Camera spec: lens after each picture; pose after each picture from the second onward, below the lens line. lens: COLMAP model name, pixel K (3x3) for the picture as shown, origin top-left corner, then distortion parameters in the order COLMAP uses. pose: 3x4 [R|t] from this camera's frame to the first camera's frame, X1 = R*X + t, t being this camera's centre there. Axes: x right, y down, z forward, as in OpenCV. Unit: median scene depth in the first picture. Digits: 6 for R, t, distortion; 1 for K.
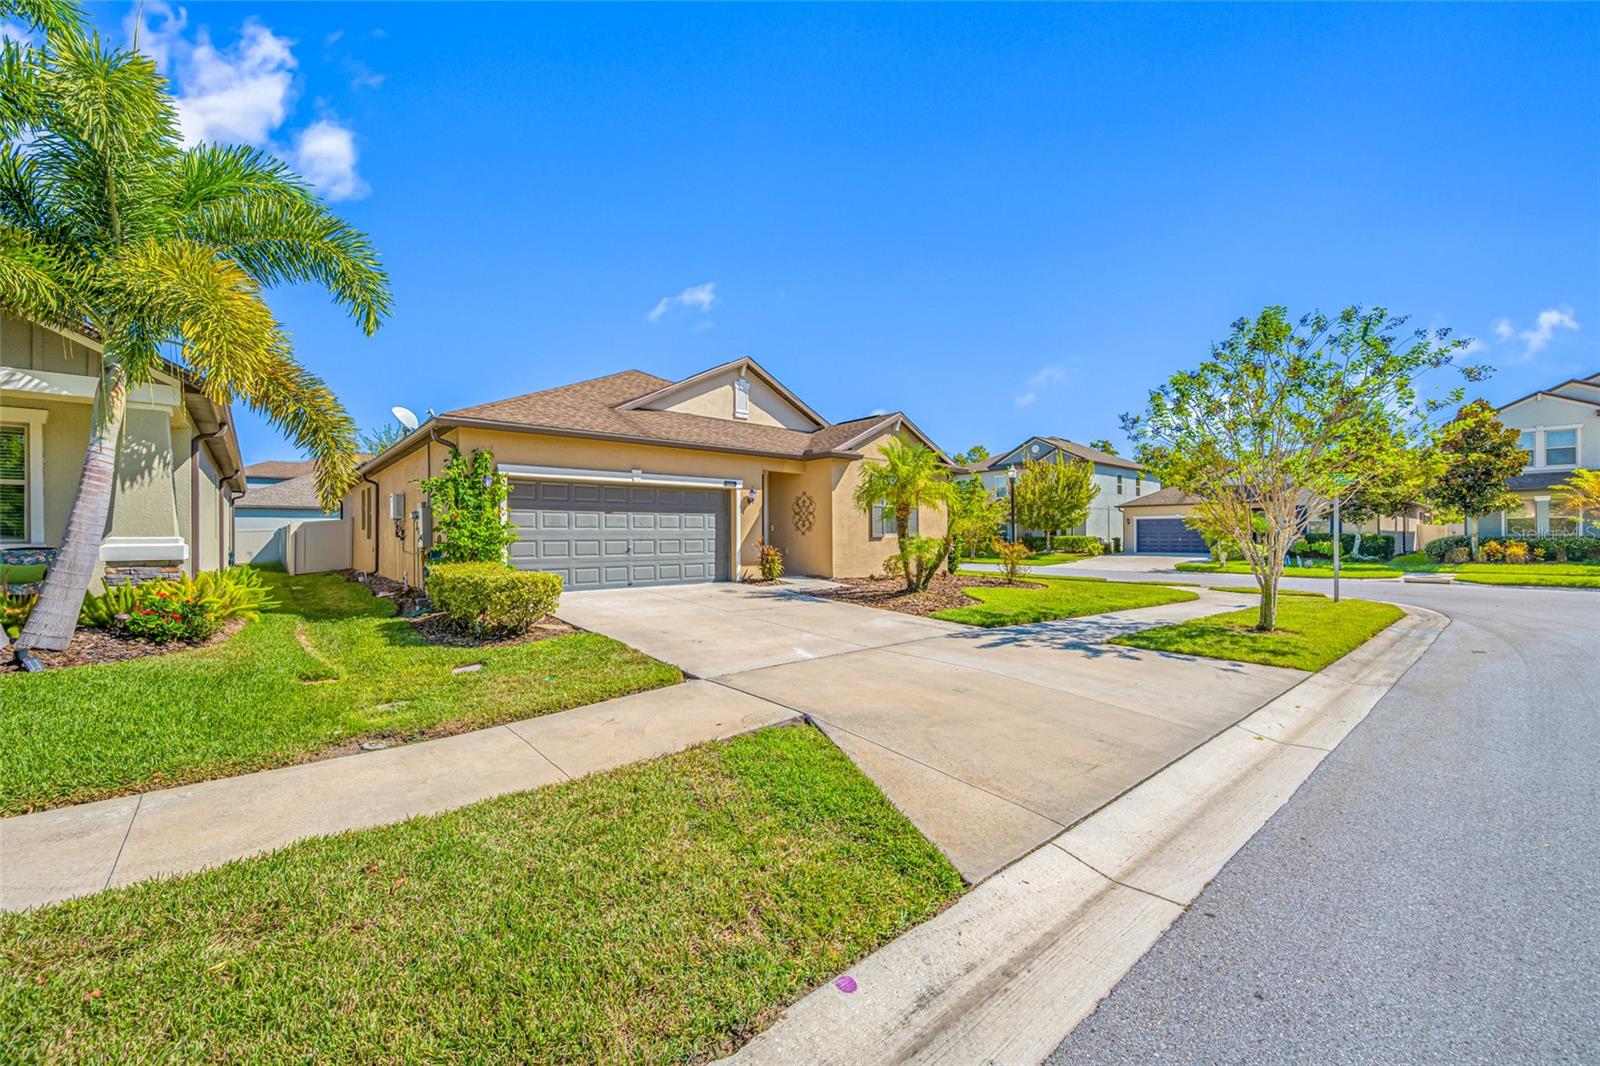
lens RADIAL K [[633.5, 0, 798.0], [0, 633.5, 532.8], [0, 0, 1]] dist [-0.002114, -0.001157]
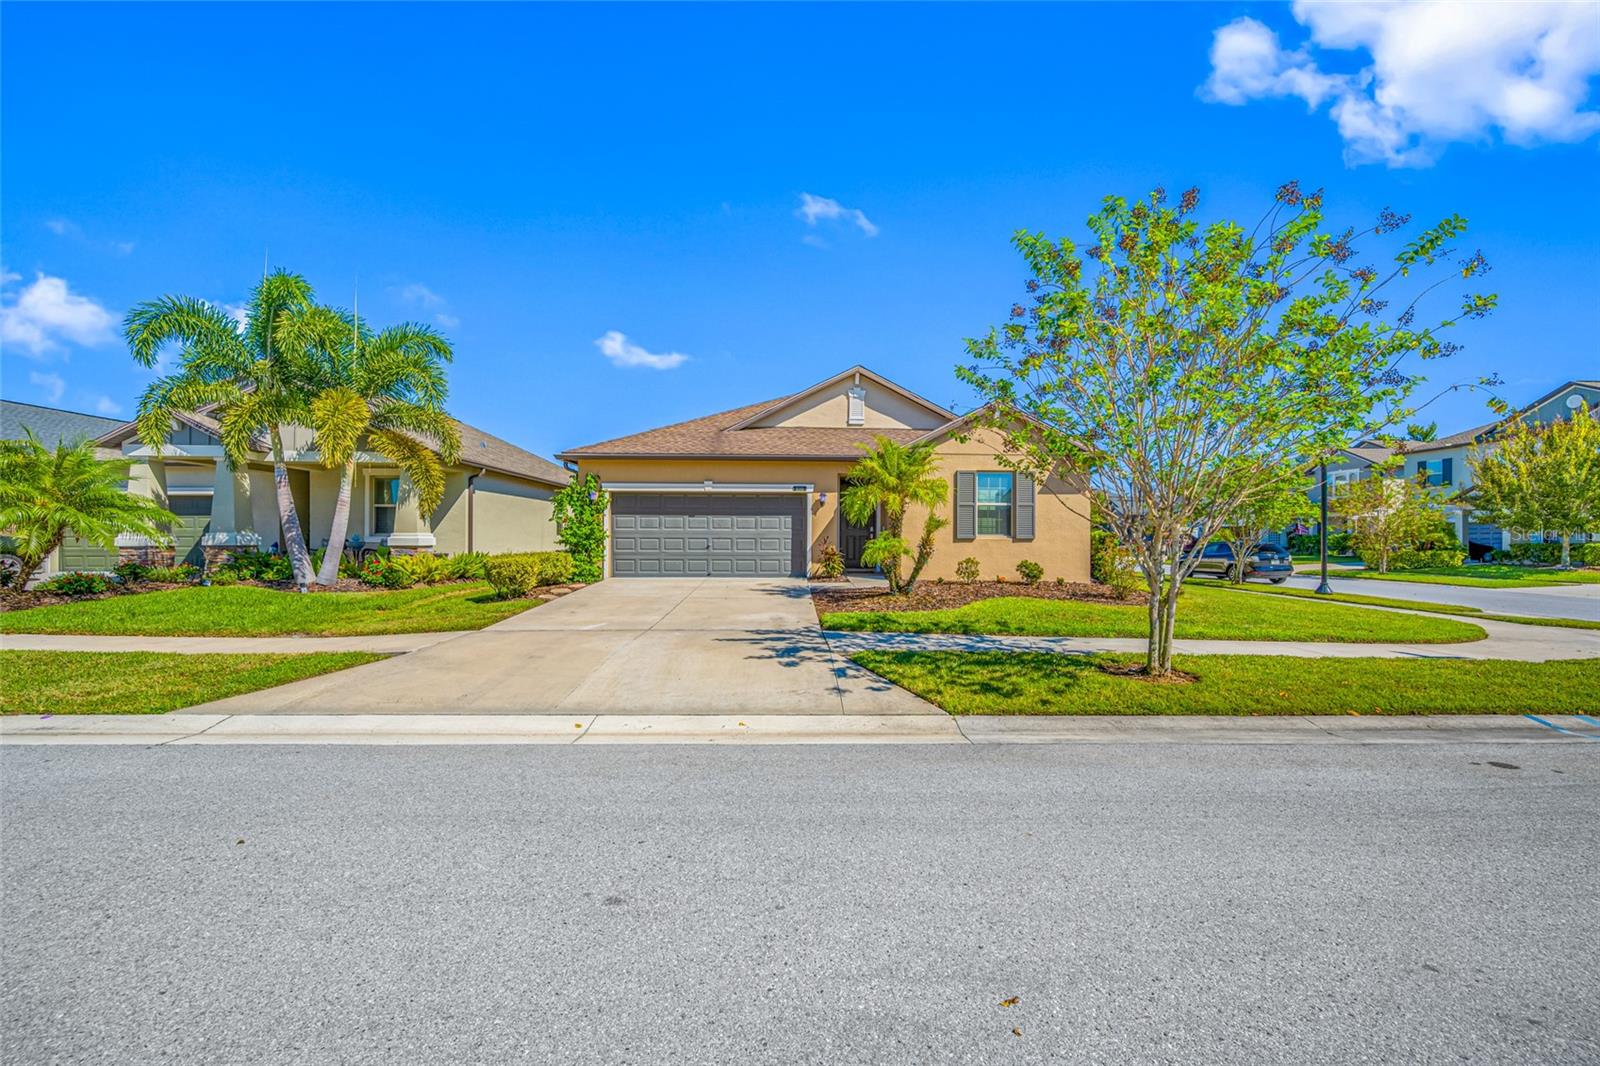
lens RADIAL K [[633.5, 0, 801.3], [0, 633.5, 537.5], [0, 0, 1]] dist [-0.002114, -0.001157]
pose [[0.771514, 0.007330, -0.636170, 0.592575], [-0.003840, 0.999969, 0.006865, 0.000581], [0.636201, -0.002853, 0.771518, 0.149919]]
